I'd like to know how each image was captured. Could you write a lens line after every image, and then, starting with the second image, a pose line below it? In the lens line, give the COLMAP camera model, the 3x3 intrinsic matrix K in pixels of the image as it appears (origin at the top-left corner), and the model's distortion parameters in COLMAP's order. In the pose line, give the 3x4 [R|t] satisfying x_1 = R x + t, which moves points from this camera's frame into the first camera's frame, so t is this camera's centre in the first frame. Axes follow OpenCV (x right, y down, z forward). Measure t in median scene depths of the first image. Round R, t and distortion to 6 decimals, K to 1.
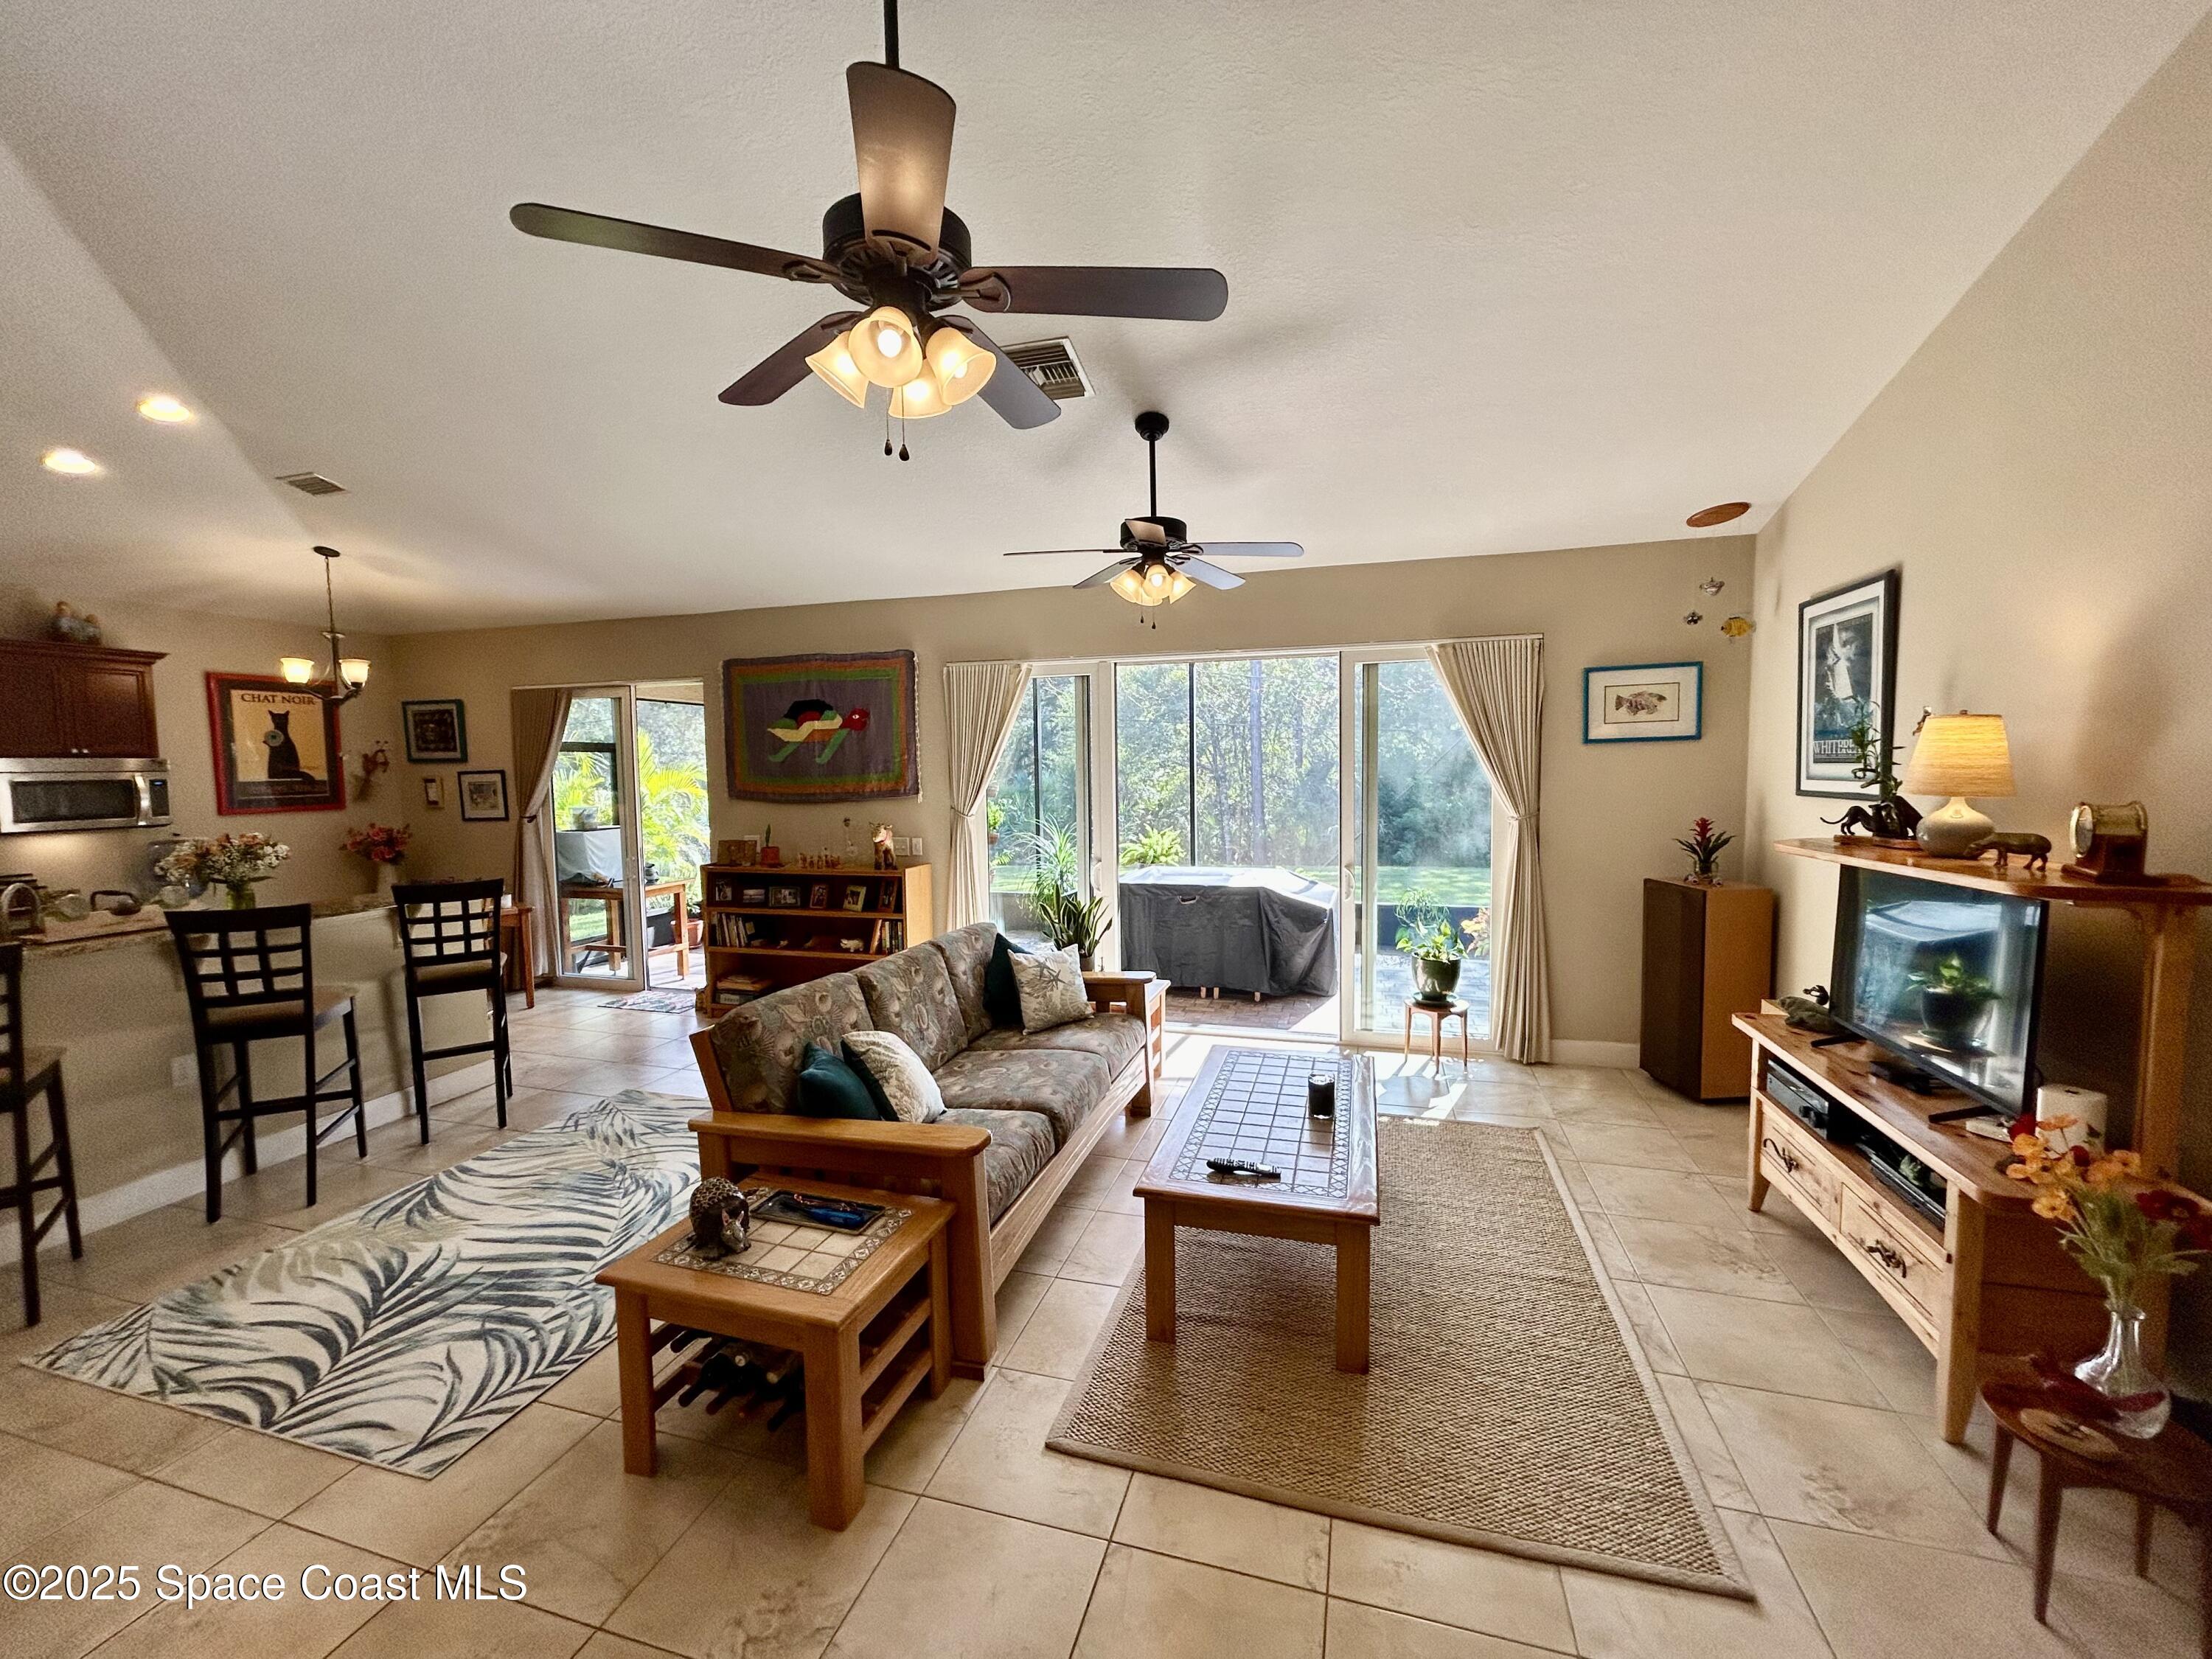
lens RADIAL K [[893.0, 0, 1100.4], [0, 893.0, 829.7], [0, 0, 1]] dist [-0.000139, -0.000182]
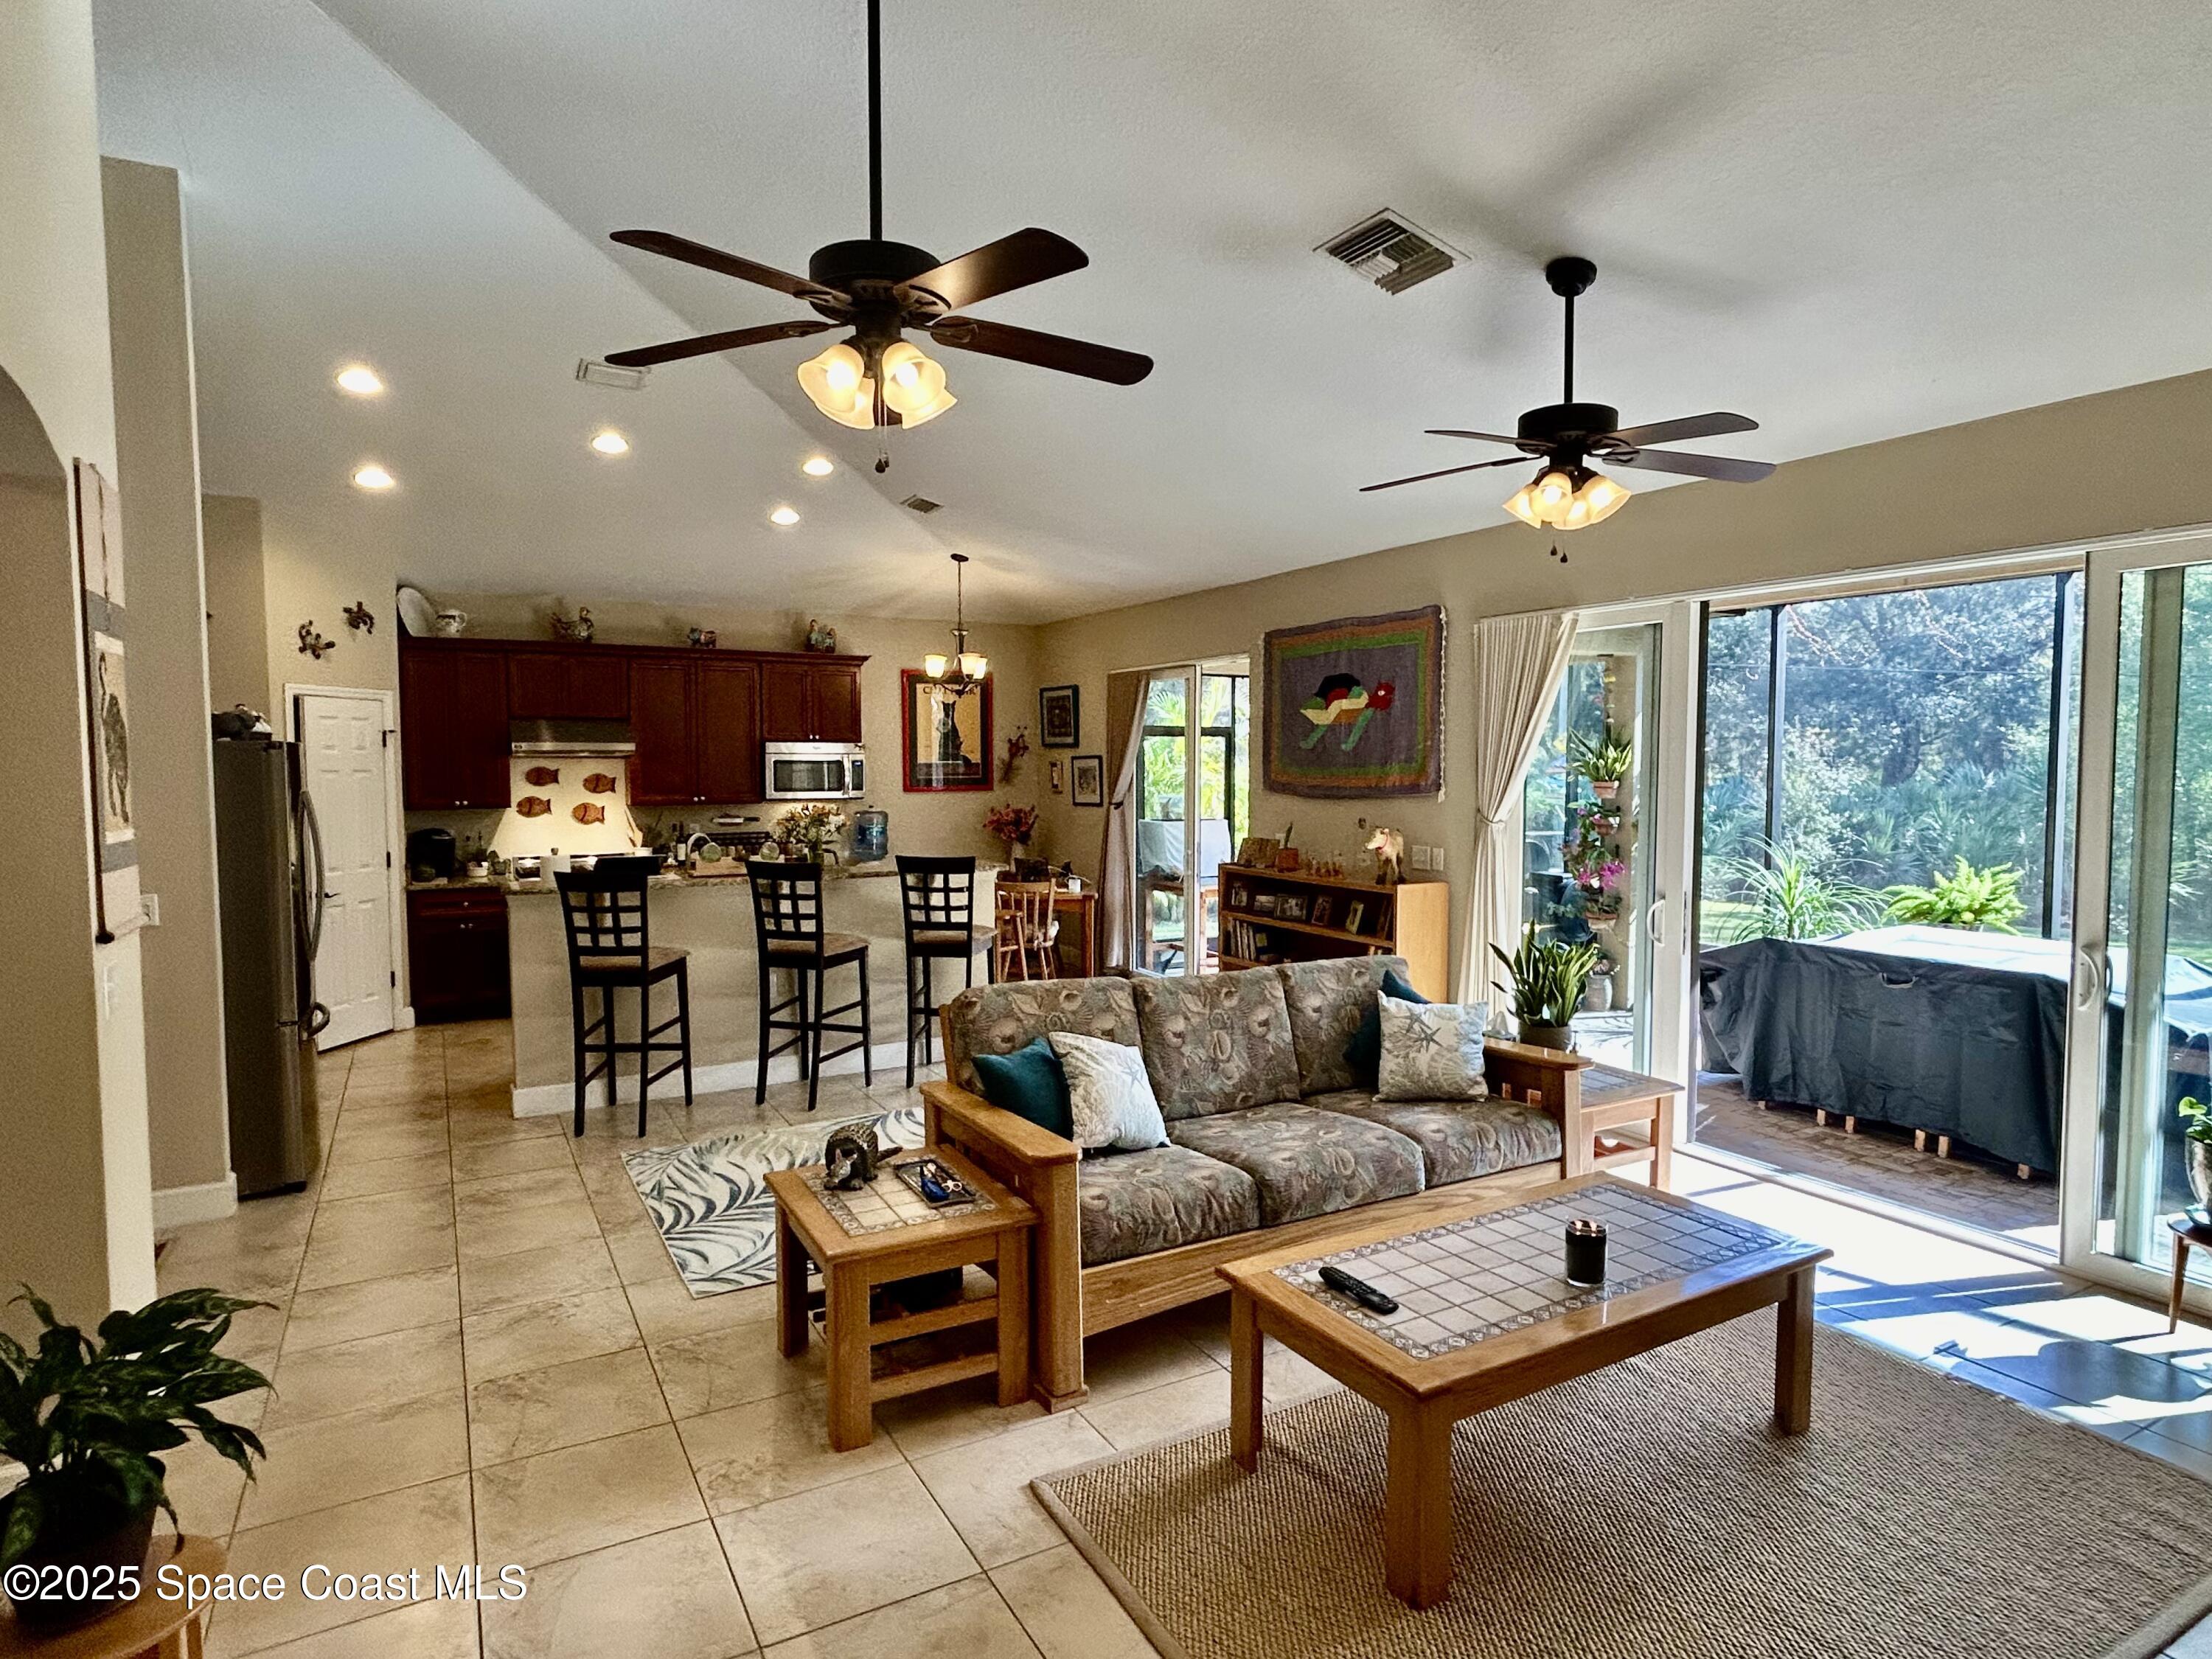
lens RADIAL K [[1217.5, 0, 1100.4], [0, 1217.5, 825.4], [0, 0, 1]] dist [-0.001163, 0.002590]
pose [[0.714103, 0.049484, -0.698289, 0.430805], [-0.057626, 0.998268, 0.011811, -0.008072], [0.697664, 0.031805, 0.715719, 0.059231]]
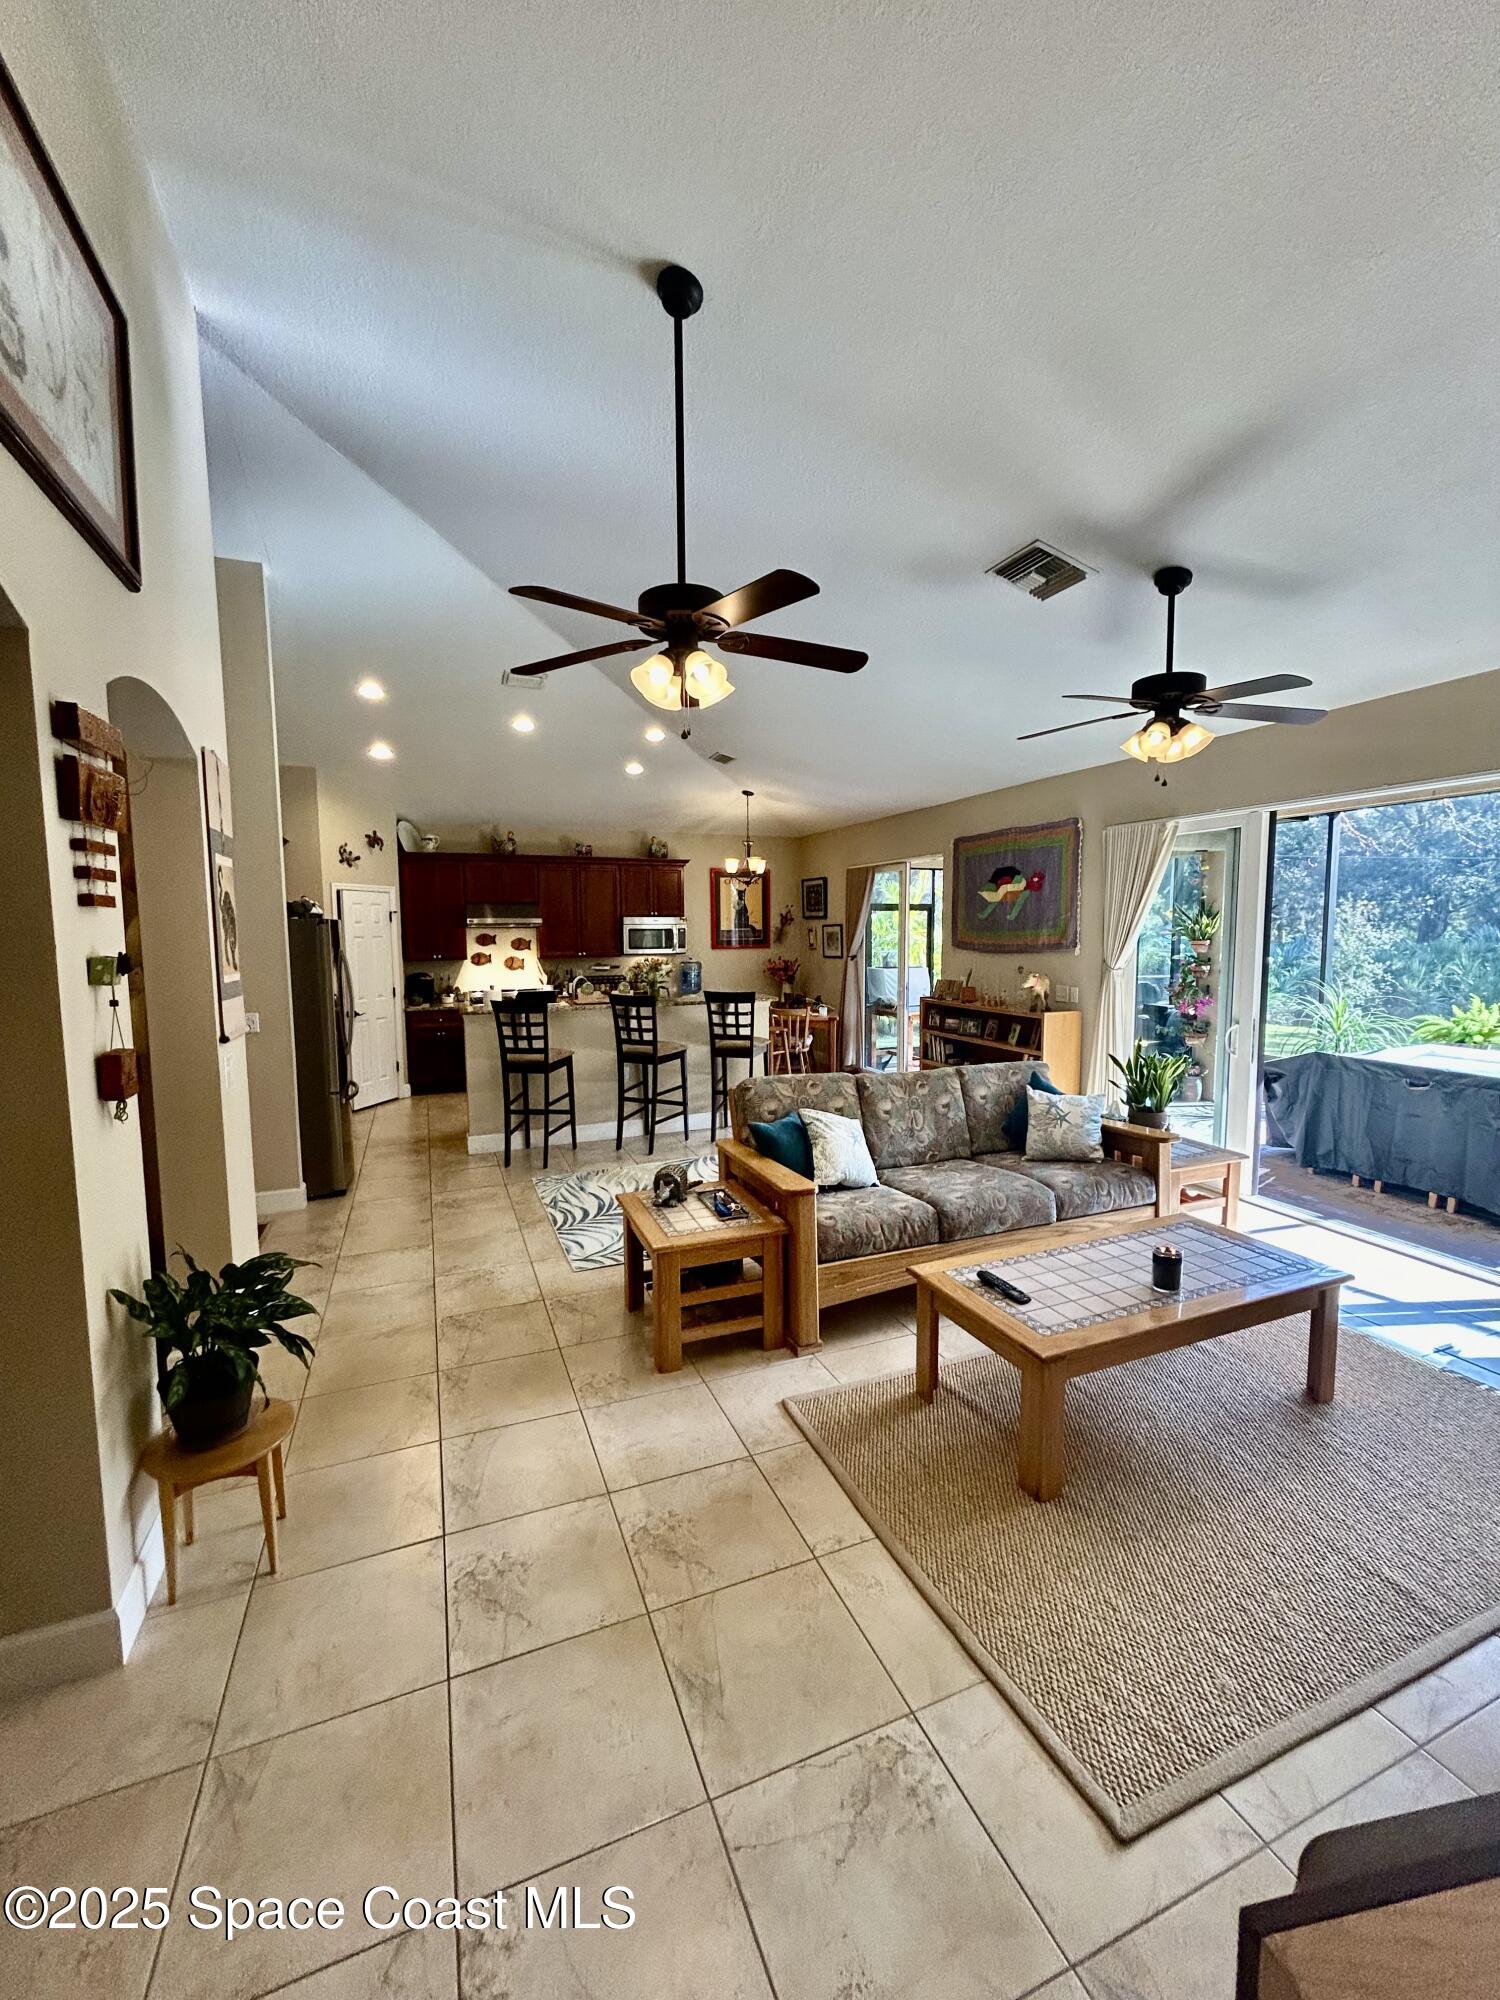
lens RADIAL K [[807.4, 0, 746.8], [0, 807.4, 997.9], [0, 0, 1]] dist [-0.000139, -0.000182]
pose [[0.622936, 0.076447, -0.778529, 0.439354], [-0.056455, 0.997012, 0.052728, -0.010136], [0.780233, 0.011105, 0.625390, 0.069510]]
